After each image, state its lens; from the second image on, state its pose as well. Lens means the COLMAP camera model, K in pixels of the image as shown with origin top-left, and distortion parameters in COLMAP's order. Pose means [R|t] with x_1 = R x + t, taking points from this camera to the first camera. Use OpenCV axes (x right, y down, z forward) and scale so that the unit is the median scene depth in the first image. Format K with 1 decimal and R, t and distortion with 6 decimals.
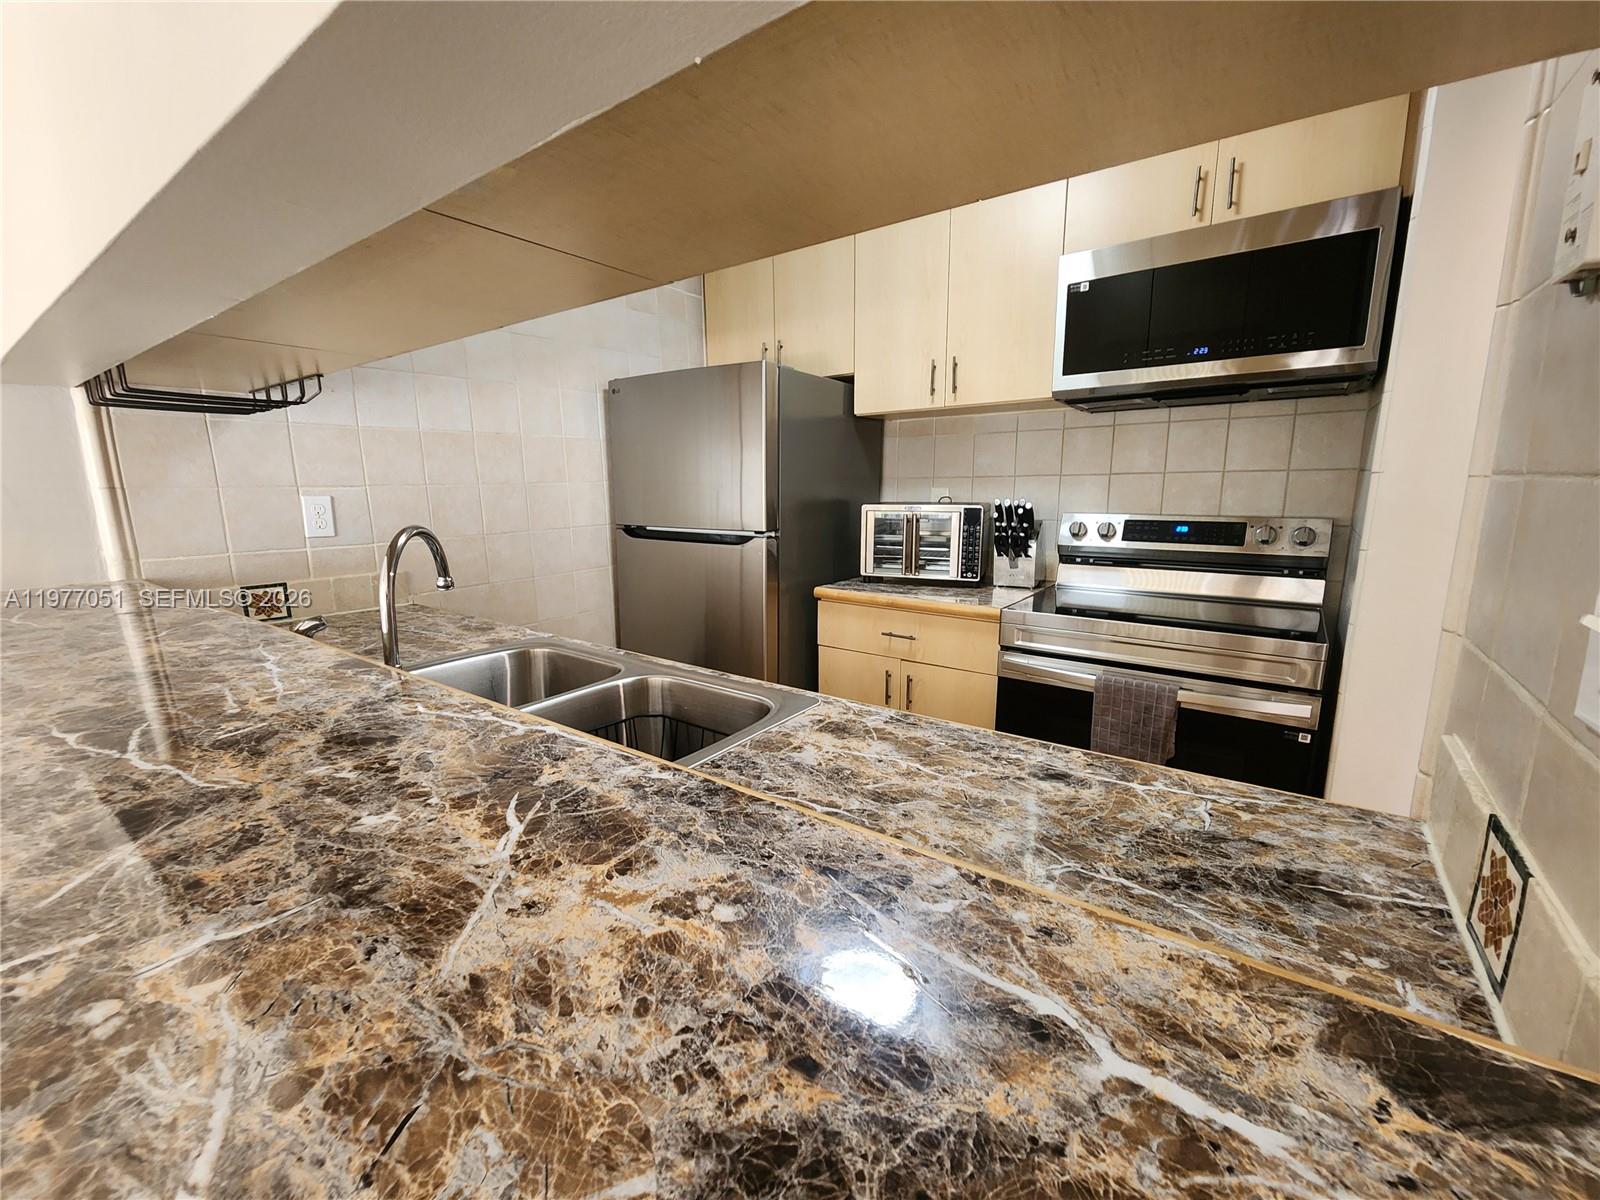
lens RADIAL K [[652.2, 0, 800.0], [0, 652.2, 600.0], [0, 0, 1]] dist [0.000787, -0.000022]
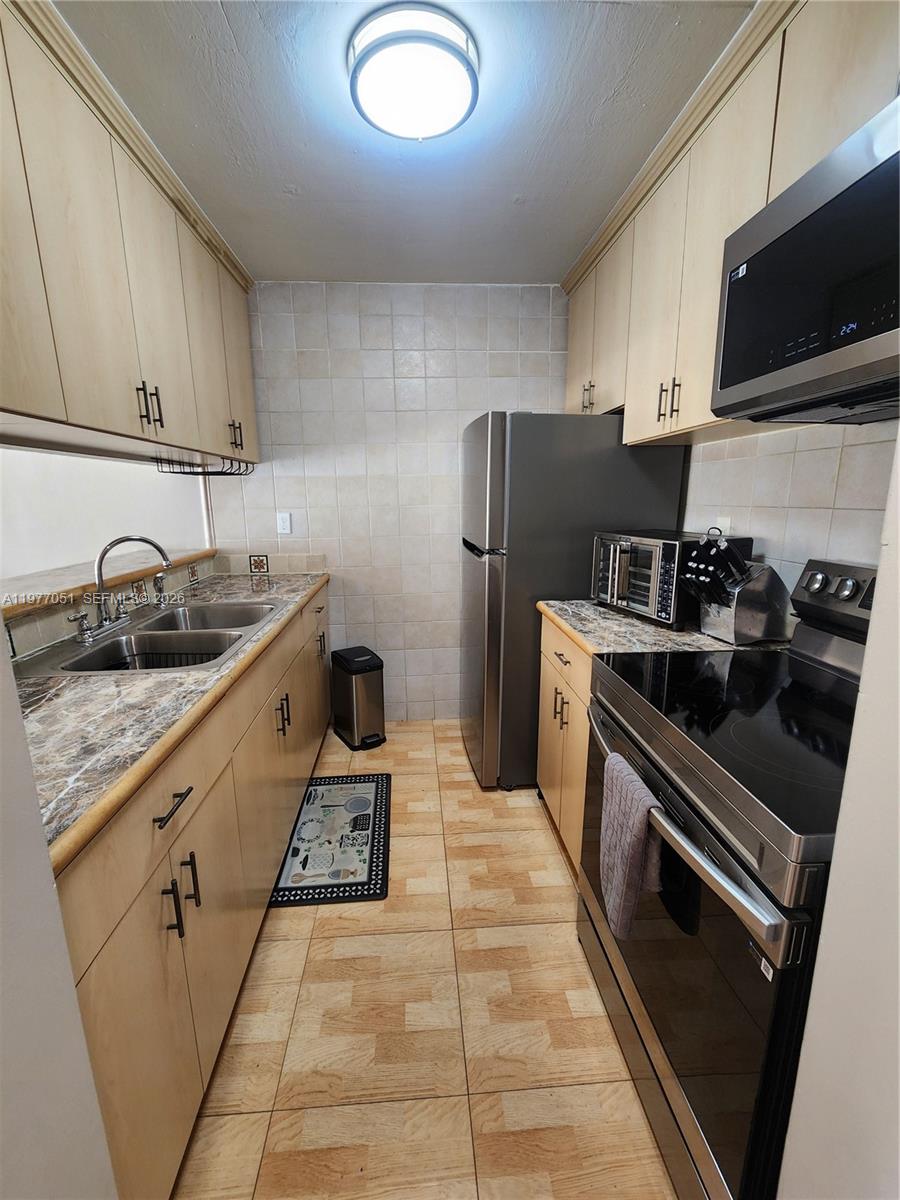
lens RADIAL K [[489.1, 0, 445.9], [0, 489.1, 600.7], [0, 0, 1]] dist [0.000787, -0.000022]
pose [[0.655754, 0.163599, -0.737036, 1.317343], [-0.129918, 0.986129, 0.103299, -0.209179], [0.743712, 0.028015, 0.667913, 0.697232]]
